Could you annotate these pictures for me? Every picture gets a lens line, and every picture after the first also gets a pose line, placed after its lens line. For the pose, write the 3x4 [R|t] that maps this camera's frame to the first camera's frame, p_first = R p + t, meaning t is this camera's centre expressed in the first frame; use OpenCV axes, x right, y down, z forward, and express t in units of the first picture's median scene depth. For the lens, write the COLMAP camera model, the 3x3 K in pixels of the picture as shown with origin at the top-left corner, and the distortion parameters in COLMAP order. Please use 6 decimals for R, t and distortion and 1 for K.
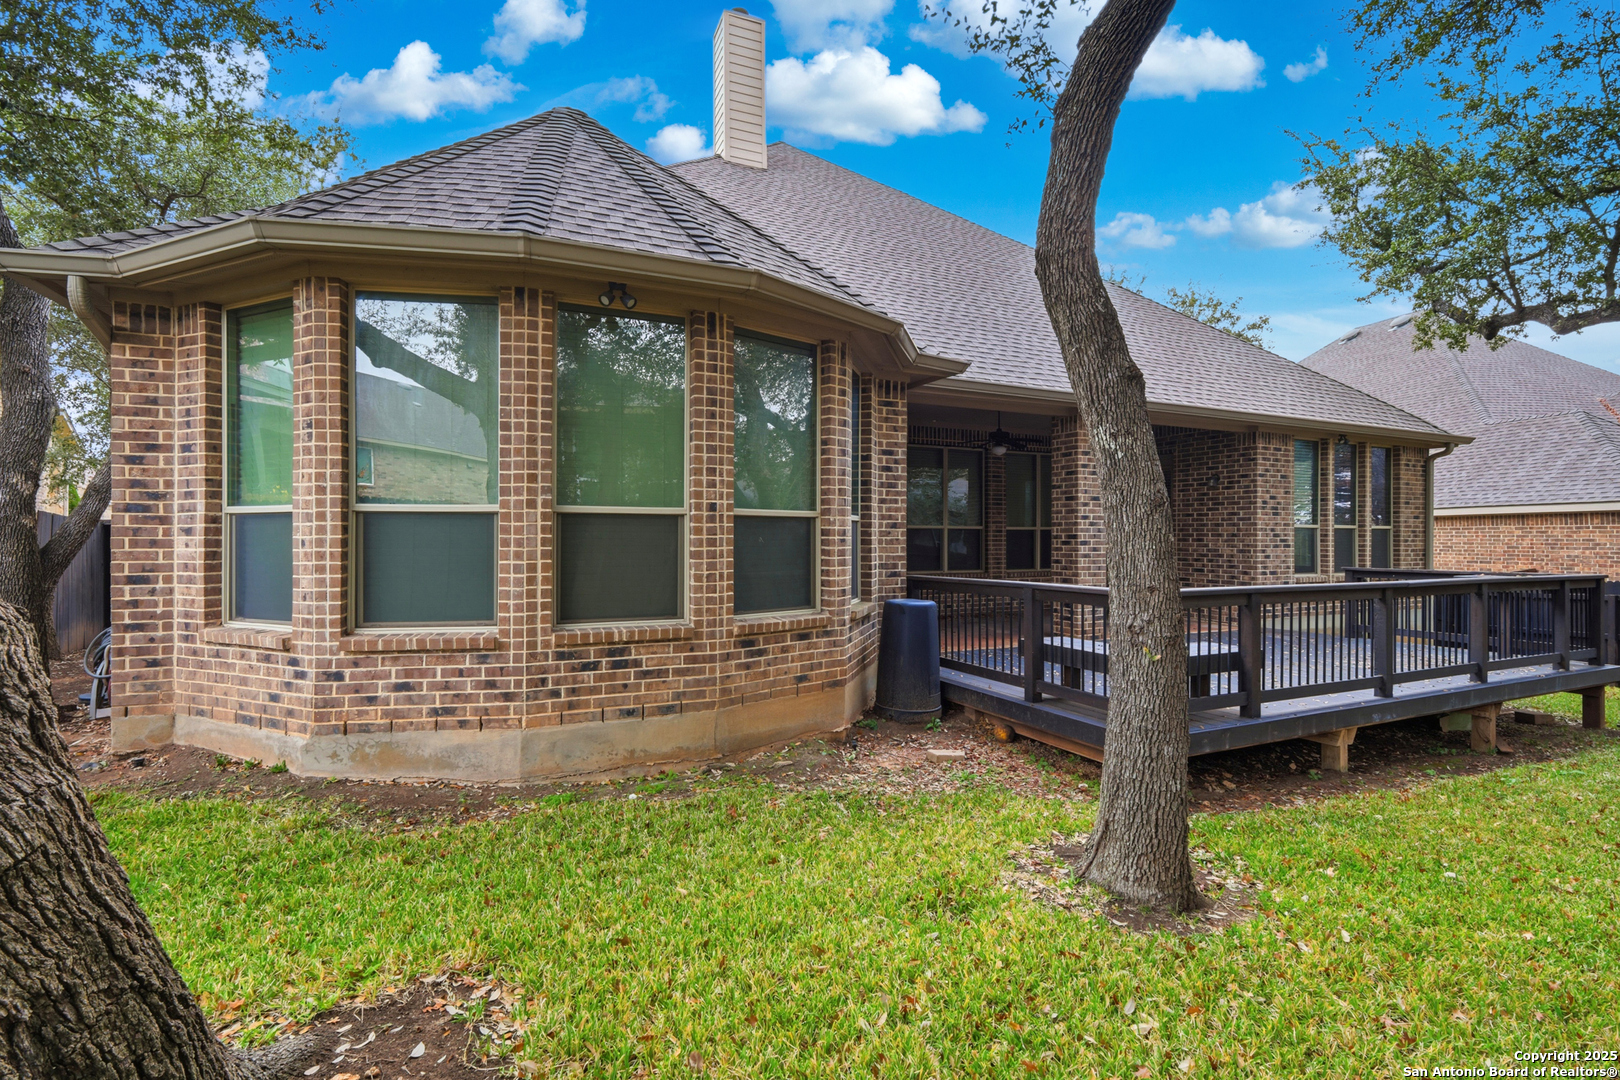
lens RADIAL K [[745.2, 0, 835.2], [0, 745.2, 542.7], [0, 0, 1]] dist [0.023894, 0.000205]
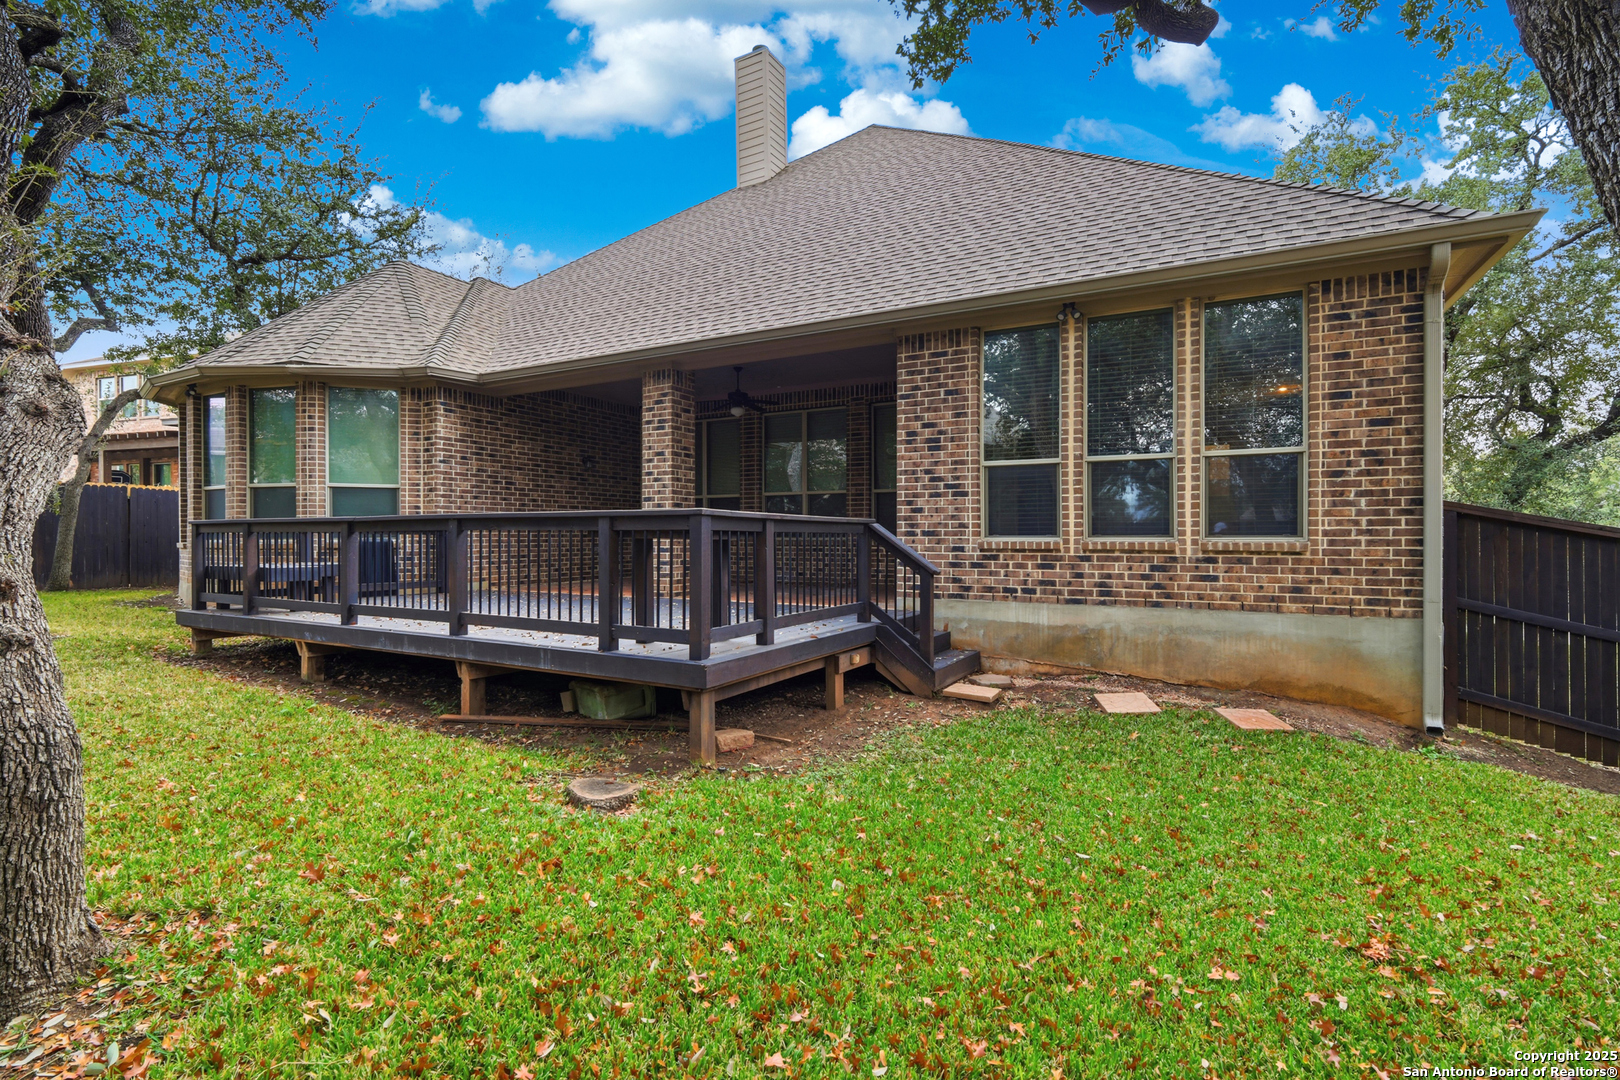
lens RADIAL K [[736.9, 0, 827.2], [0, 736.9, 547.4], [0, 0, 1]] dist [-0.007531, 0.000145]
pose [[0.588259, 0.008019, -0.808633, 1.263056], [-0.001227, 0.999959, 0.009024, 0.055161], [0.808672, -0.004316, 0.588244, 0.607780]]
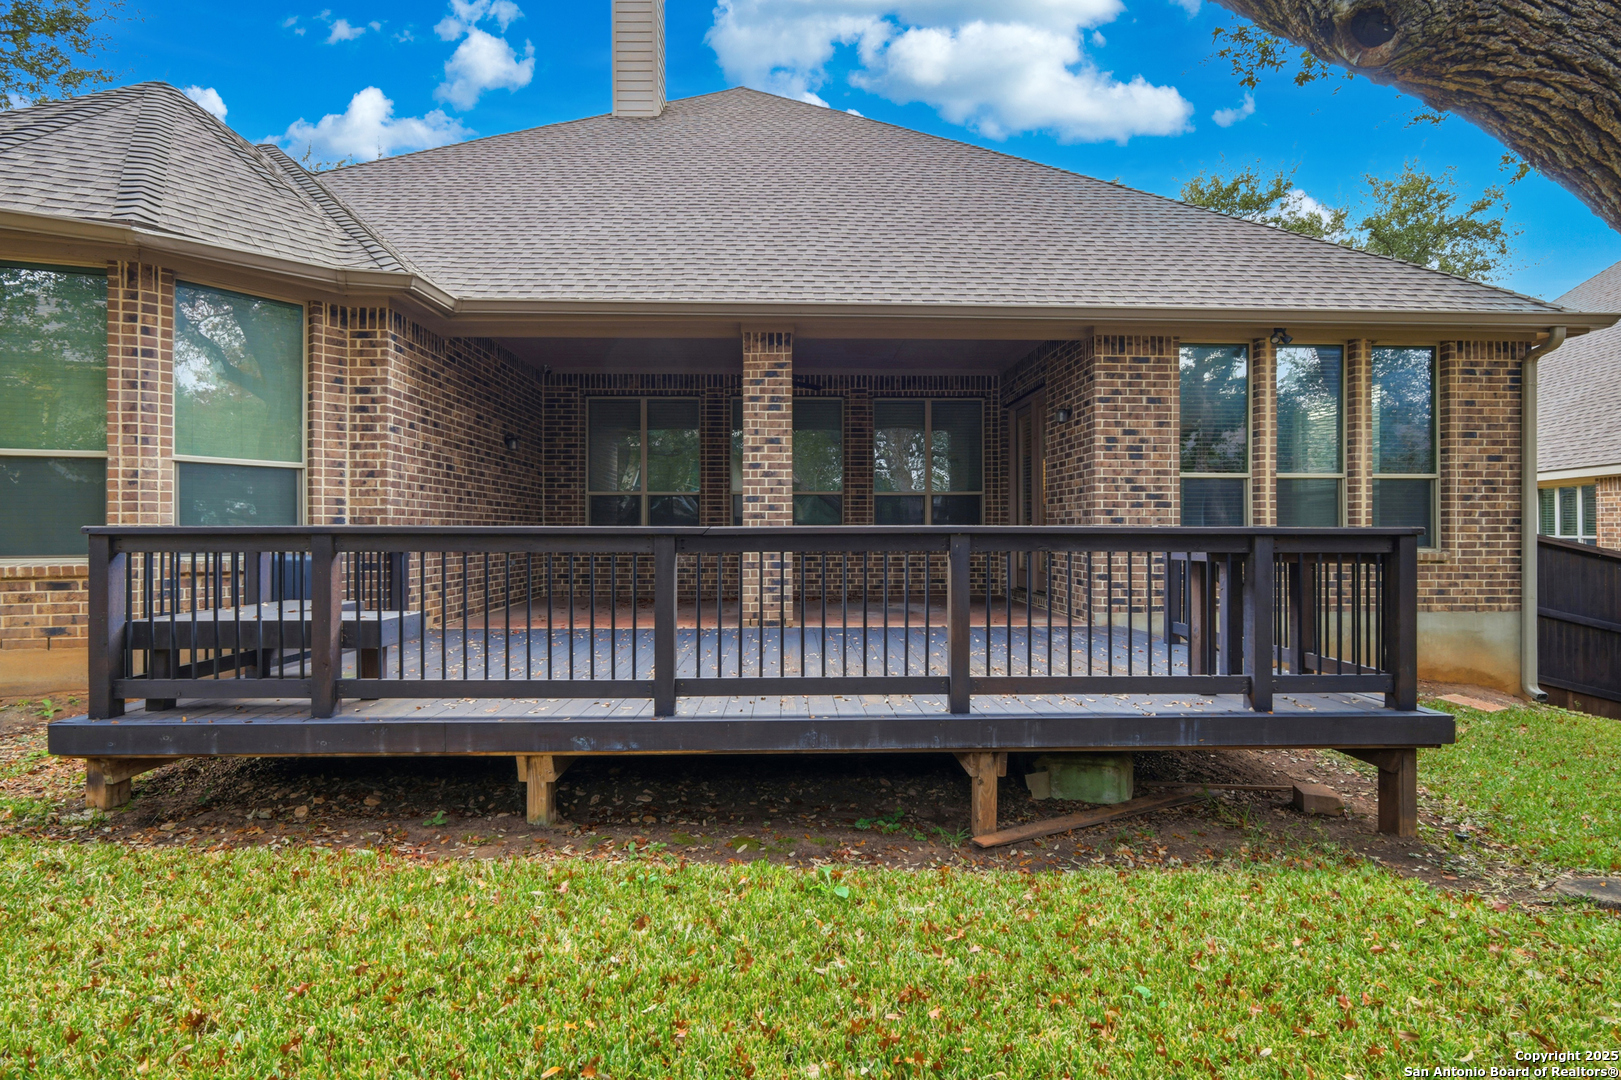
lens RADIAL K [[747.3, 0, 810.5], [0, 747.3, 540.0], [0, 0, 1]] dist [-0.006997, 0.000373]
pose [[0.912579, 0.000965, -0.408899, 0.694567], [0.000445, 0.999994, 0.003353, 0.039313], [0.408900, -0.003242, 0.912573, 0.321227]]
